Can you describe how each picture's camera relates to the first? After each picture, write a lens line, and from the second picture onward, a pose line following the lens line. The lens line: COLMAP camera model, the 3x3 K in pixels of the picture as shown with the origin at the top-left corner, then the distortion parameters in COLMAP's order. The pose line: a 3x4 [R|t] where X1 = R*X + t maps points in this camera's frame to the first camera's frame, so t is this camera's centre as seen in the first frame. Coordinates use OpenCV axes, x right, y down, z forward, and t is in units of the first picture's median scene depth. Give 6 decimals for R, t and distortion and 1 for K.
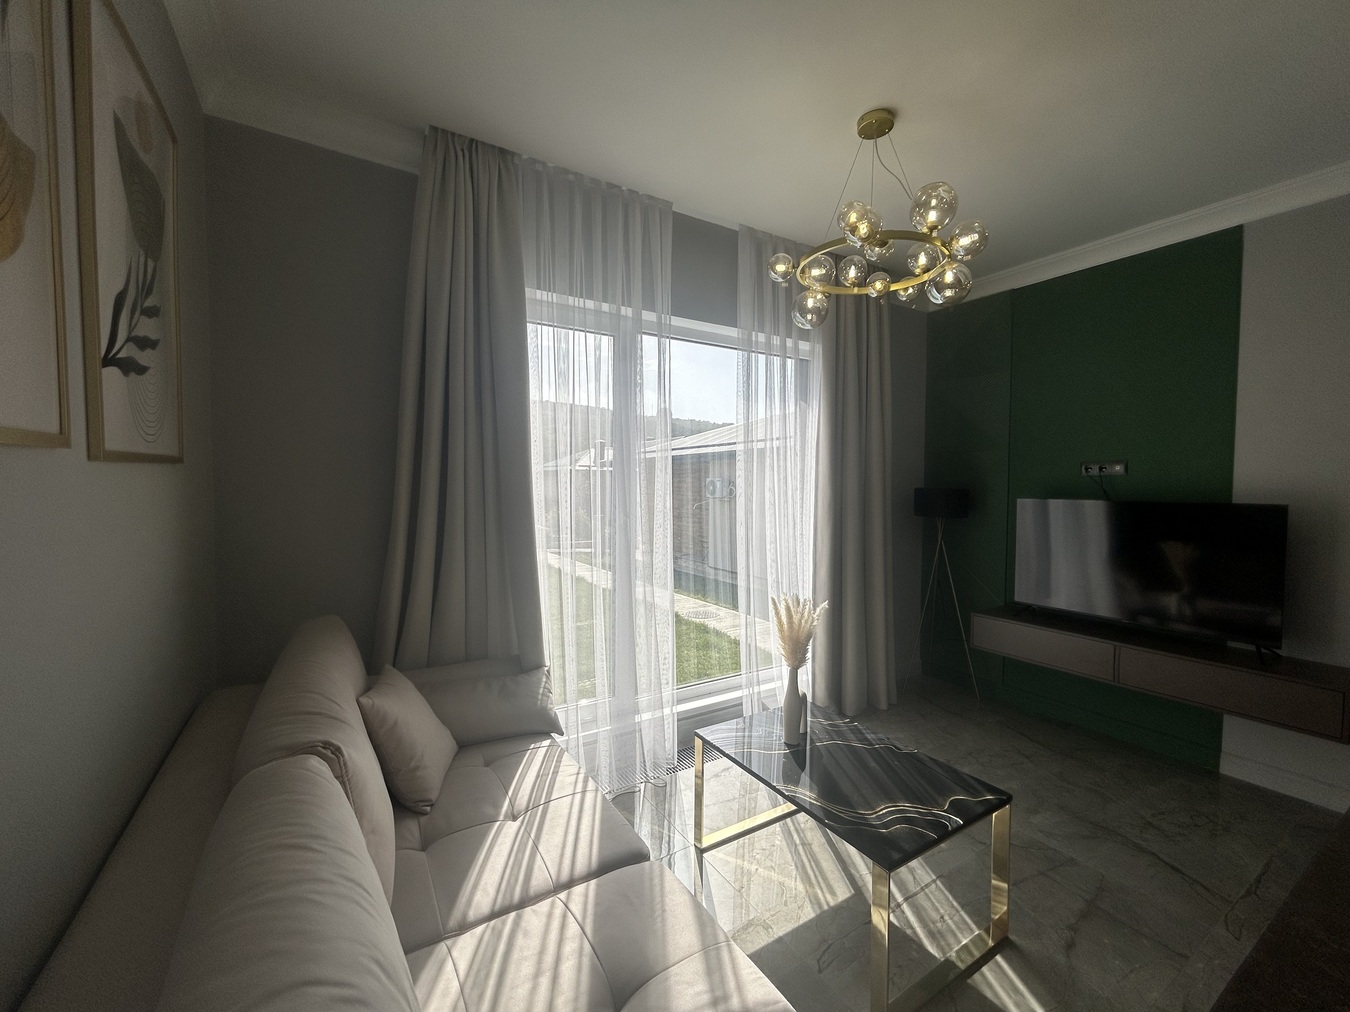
lens RADIAL K [[544.3, 0, 674.9], [0, 544.3, 511.9], [0, 0, 1]] dist [-0.002358, -0.000042]
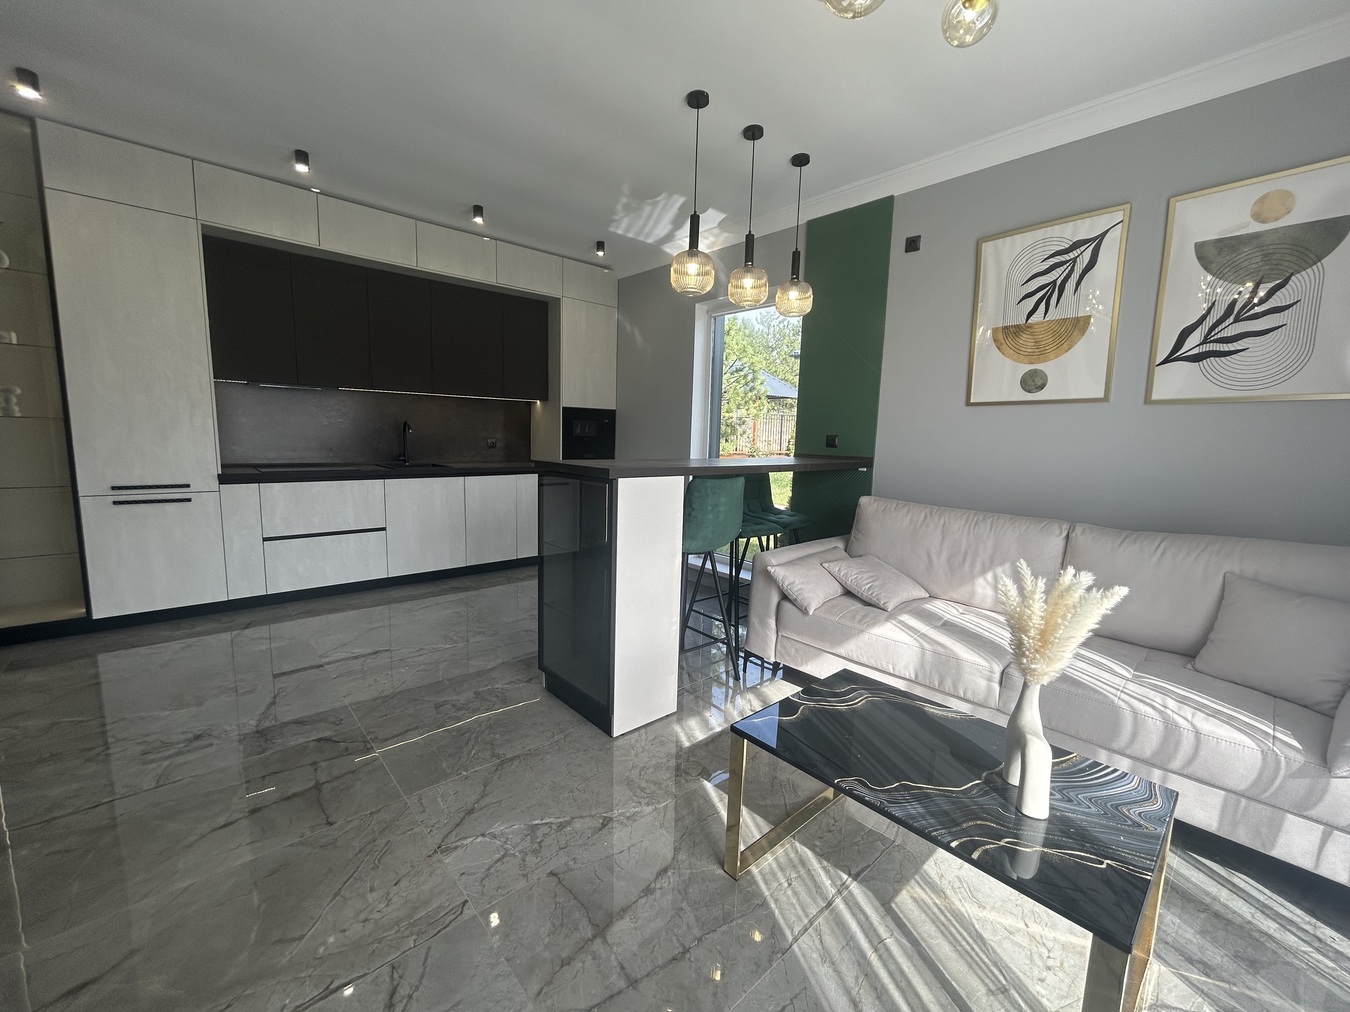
lens RADIAL K [[544.3, 0, 674.9], [0, 544.3, 503.6], [0, 0, 1]] dist [-0.002358, -0.000042]
pose [[-0.985101, -0.005155, -0.171899, 0.826304], [-0.034889, 0.984757, 0.170403, 0.003627], [0.168400, 0.173862, -0.970265, 1.707140]]
